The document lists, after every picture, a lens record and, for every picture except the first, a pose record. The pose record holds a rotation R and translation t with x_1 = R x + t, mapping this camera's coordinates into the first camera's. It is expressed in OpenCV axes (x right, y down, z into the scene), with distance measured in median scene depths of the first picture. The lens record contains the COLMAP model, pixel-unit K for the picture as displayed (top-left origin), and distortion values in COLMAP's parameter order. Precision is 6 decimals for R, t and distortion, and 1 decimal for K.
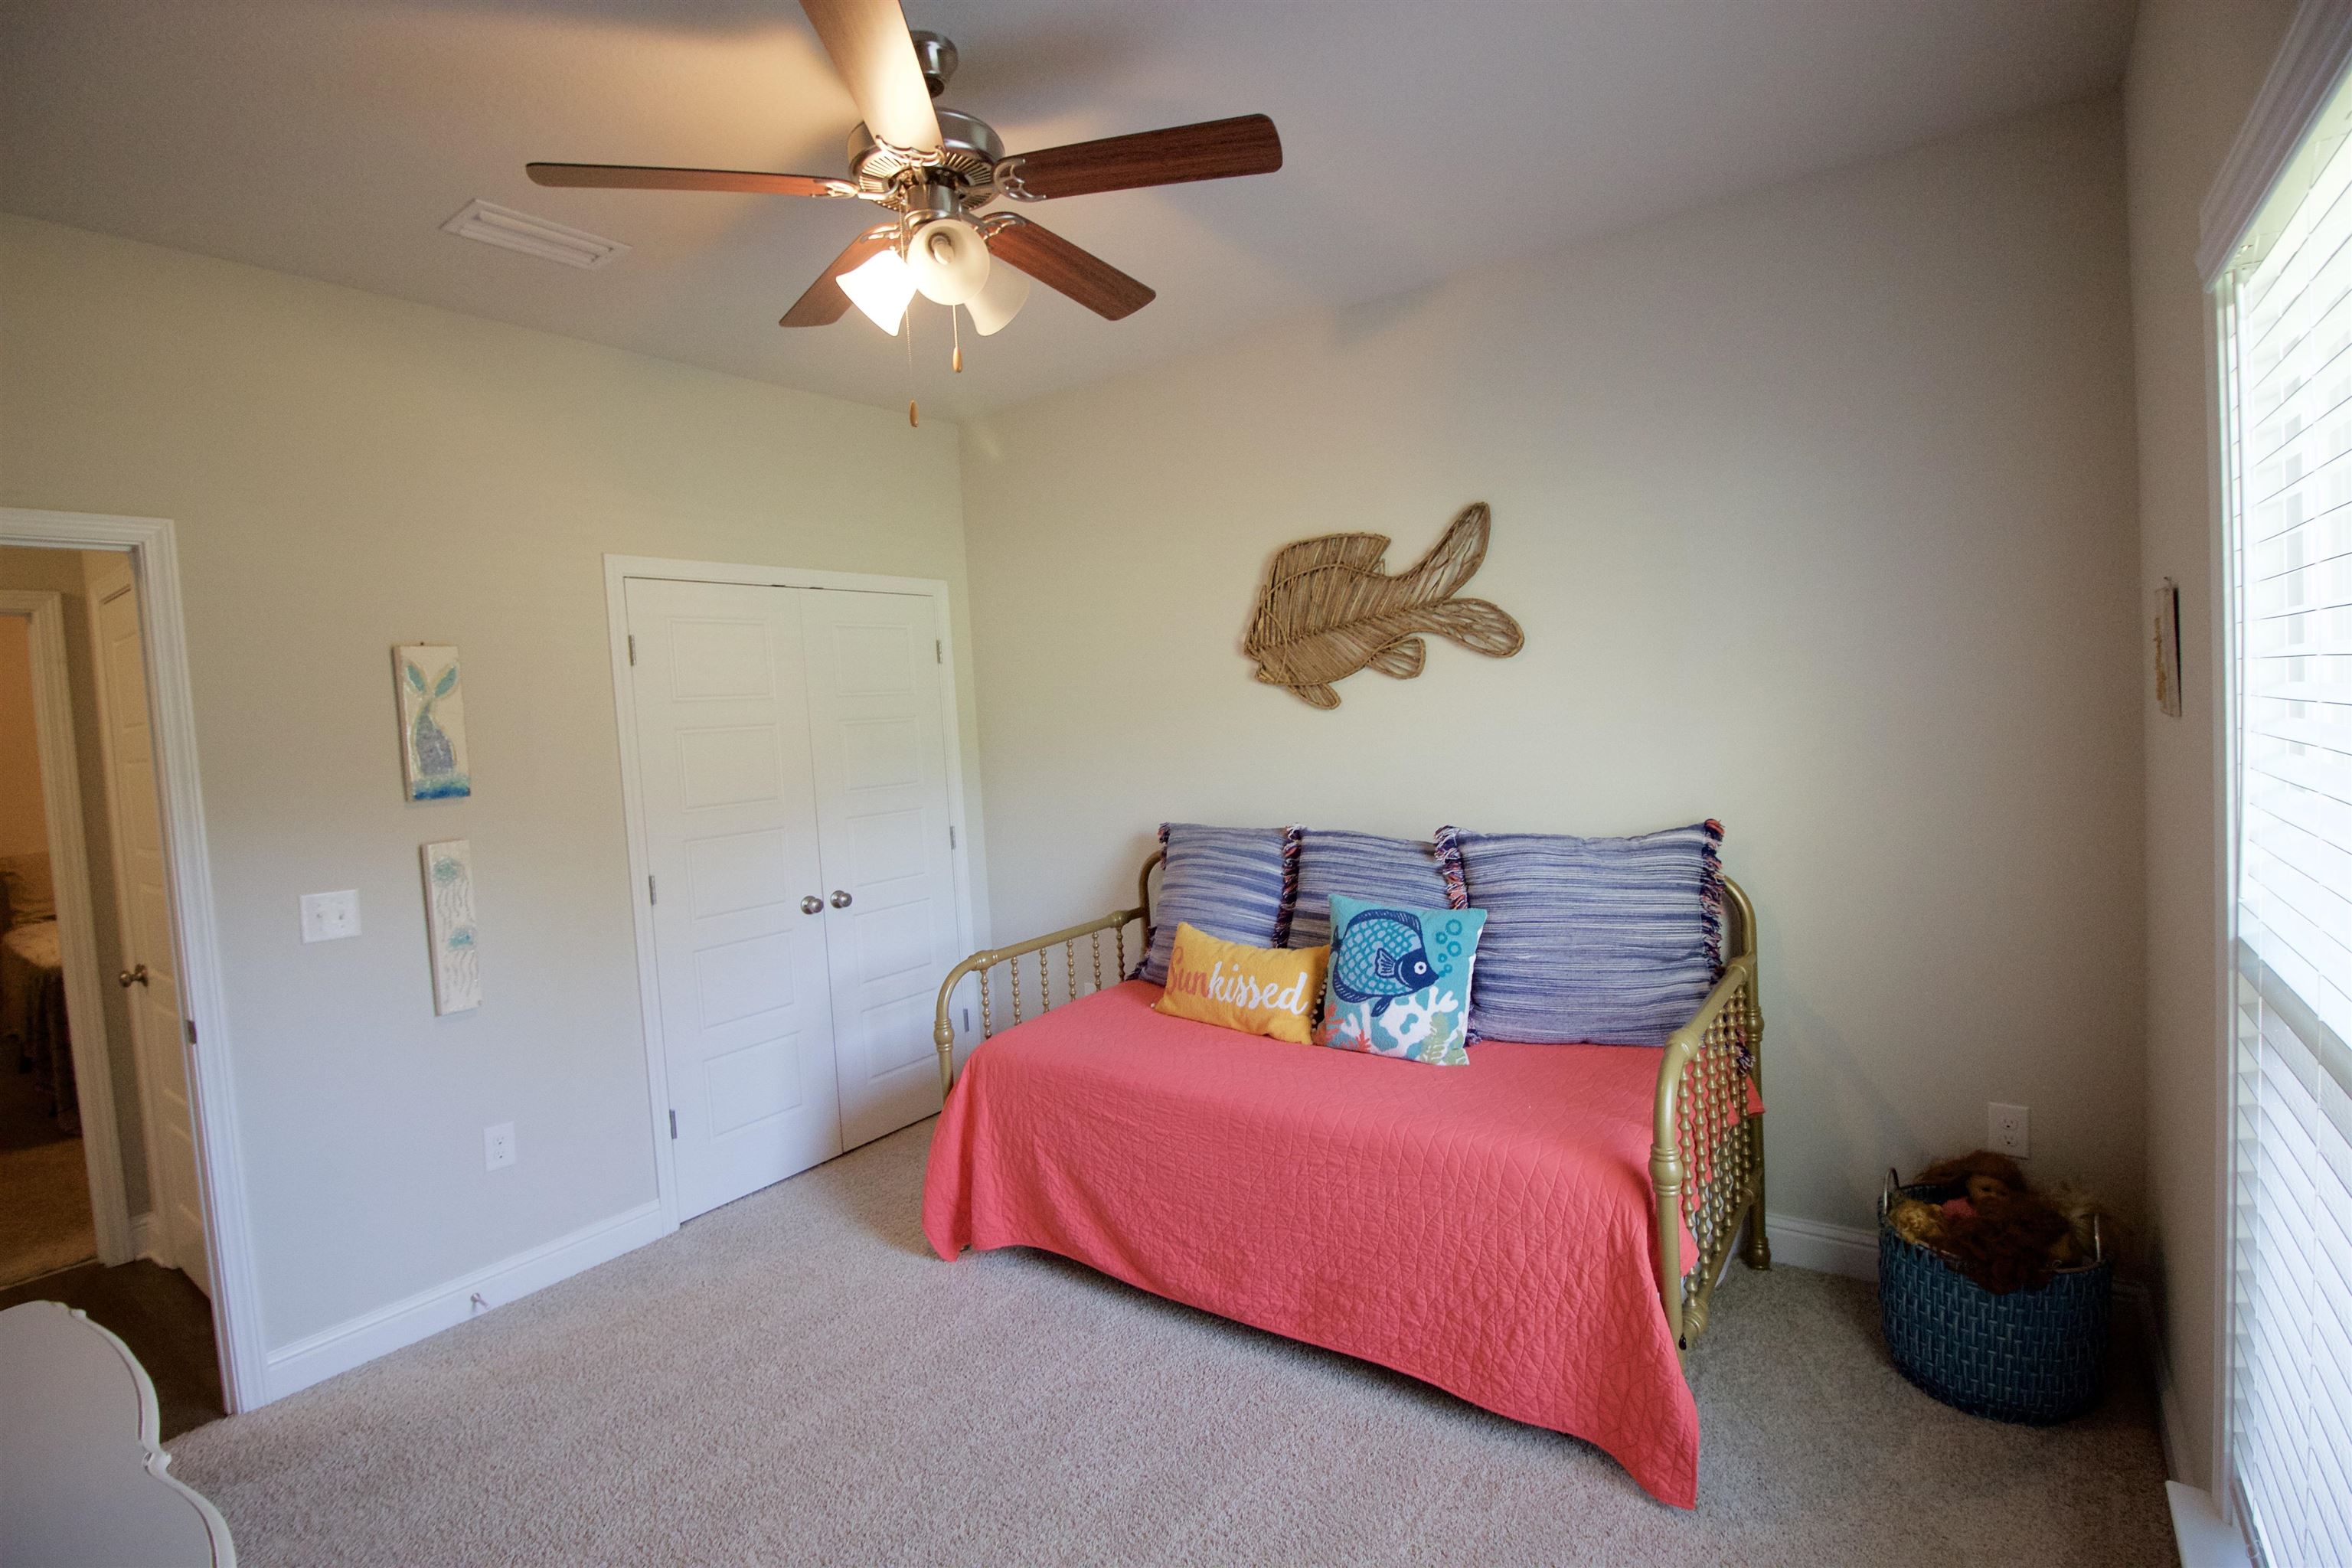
lens RADIAL K [[1069.9, 0, 1176.0], [0, 1069.9, 784.0], [0, 0, 1]] dist [-0.009919, 0.000091]
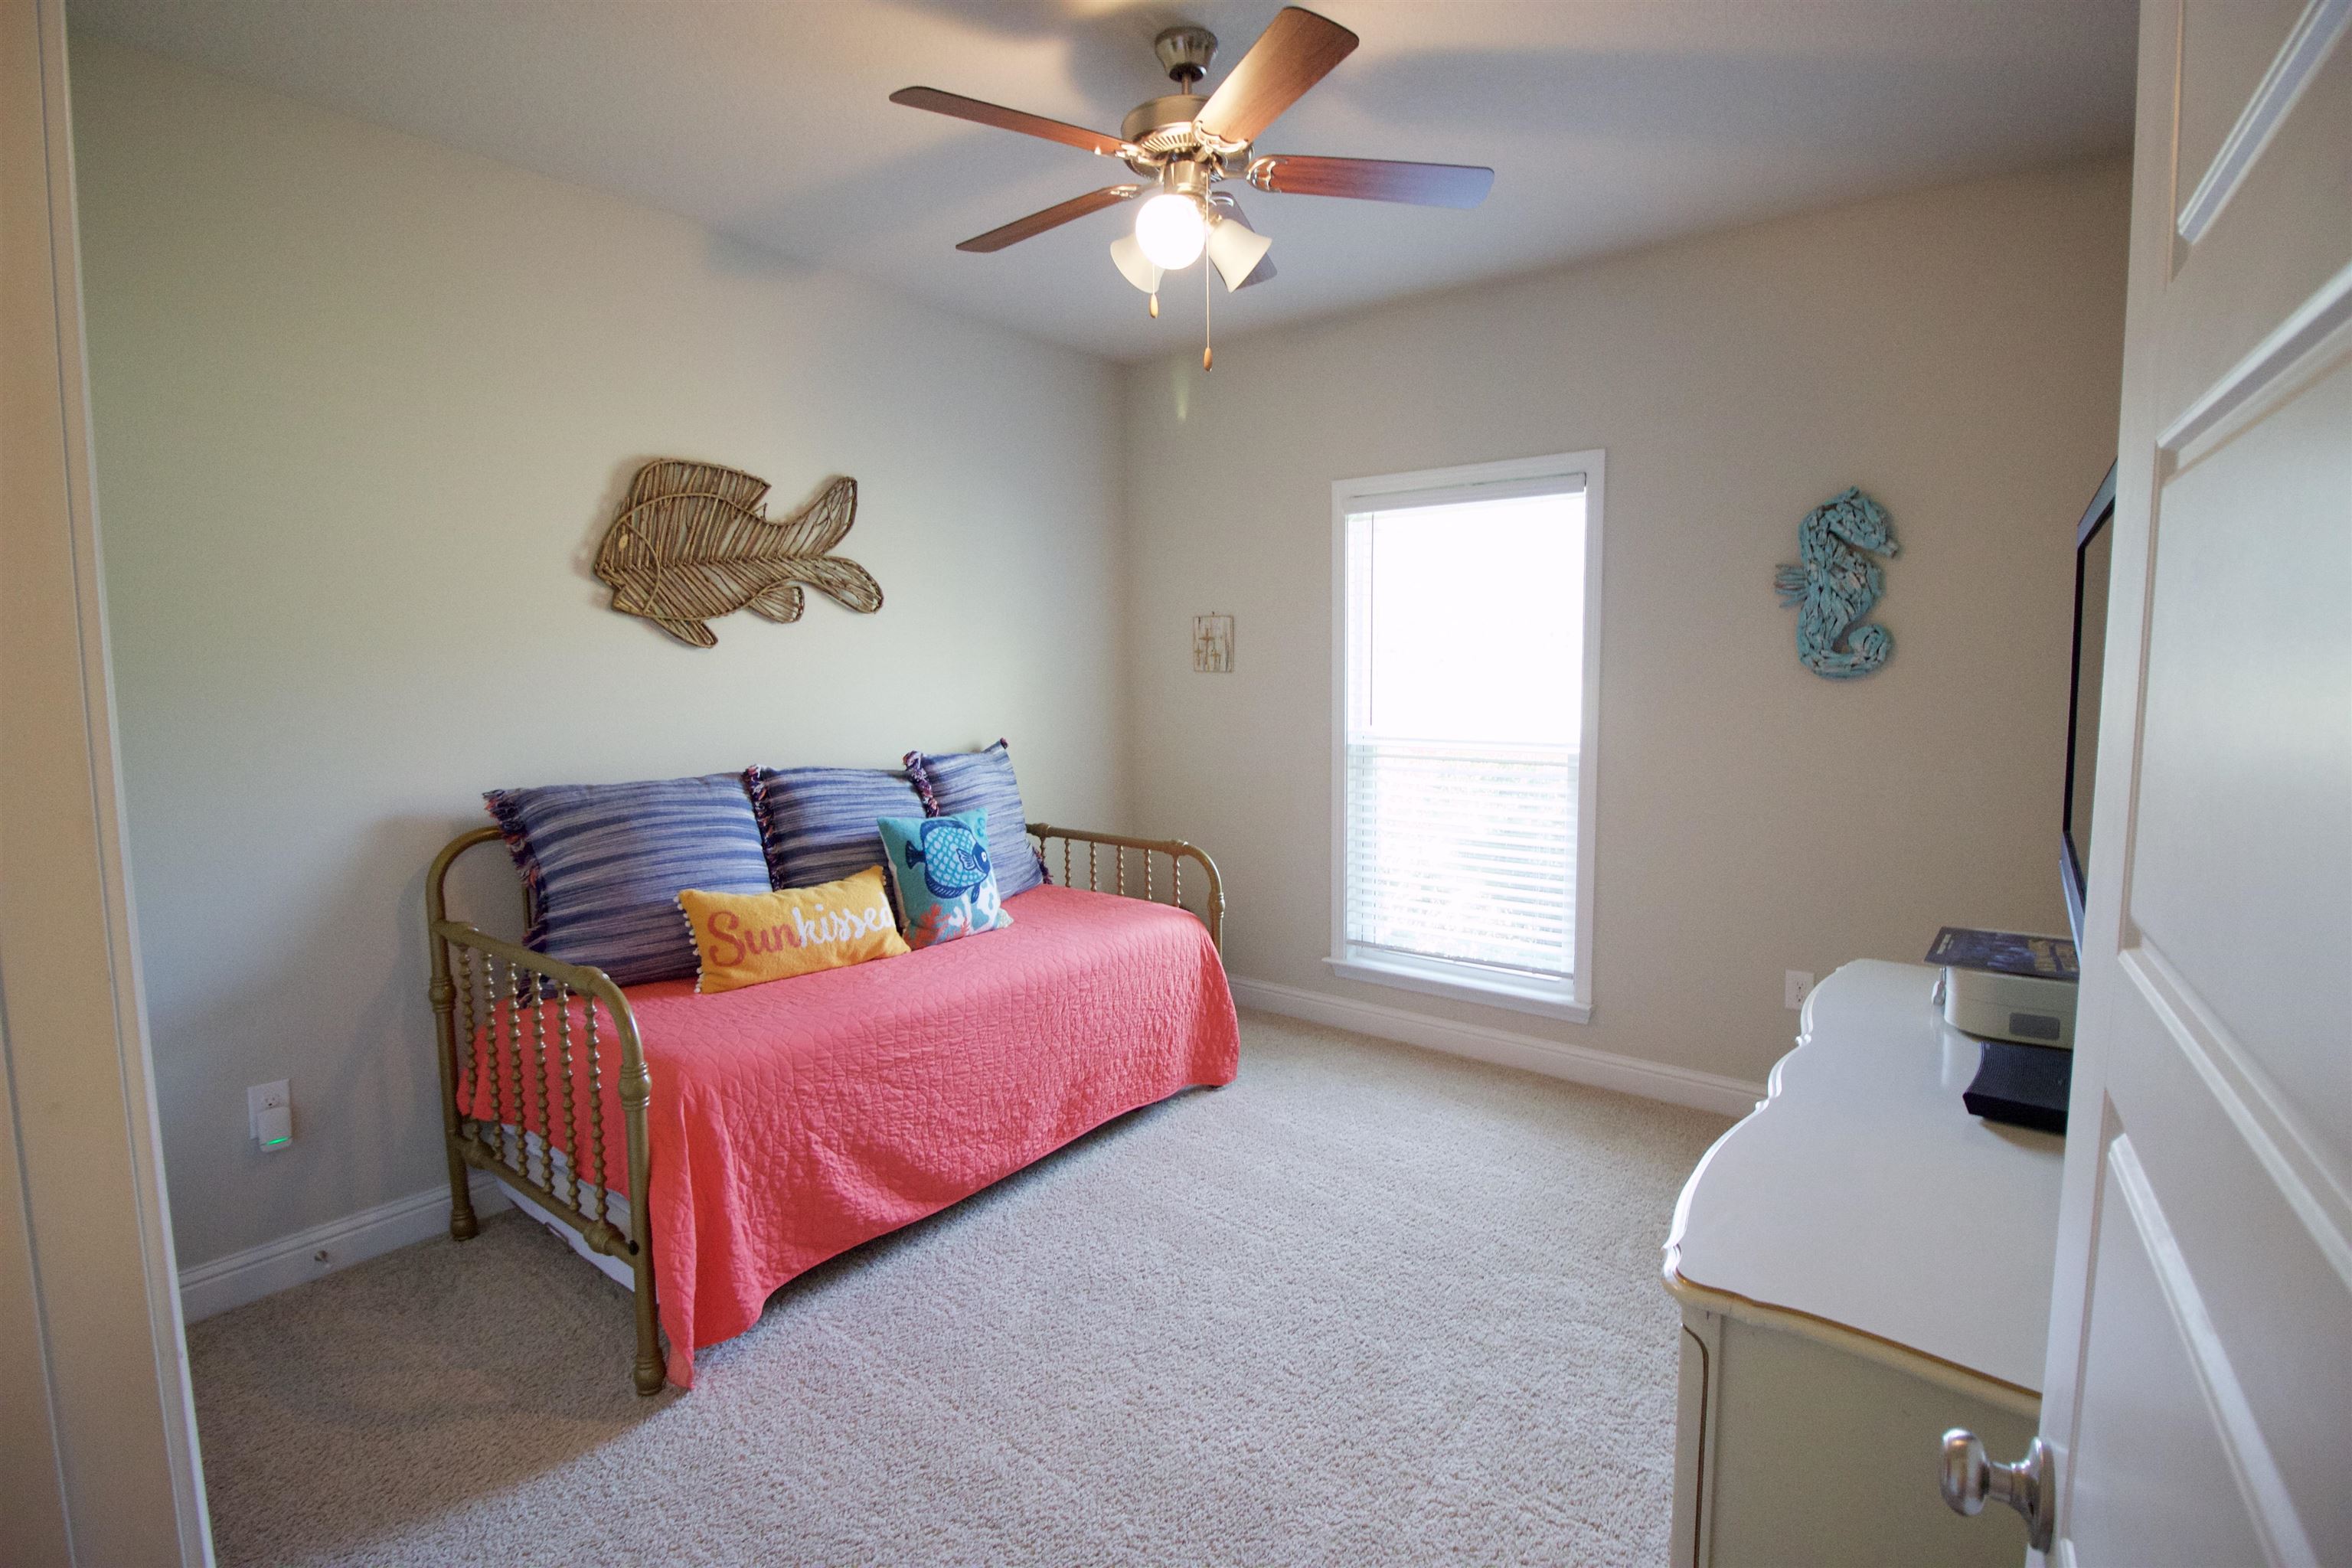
lens RADIAL K [[1090.2, 0, 1176.0], [0, 1090.2, 784.0], [0, 0, 1]] dist [-0.000062, -0.000012]
pose [[0.032874, -0.054211, 0.997988, -0.948840], [0.067924, 0.996341, 0.051884, 0.032311], [-0.997149, 0.066081, 0.036435, 0.659729]]
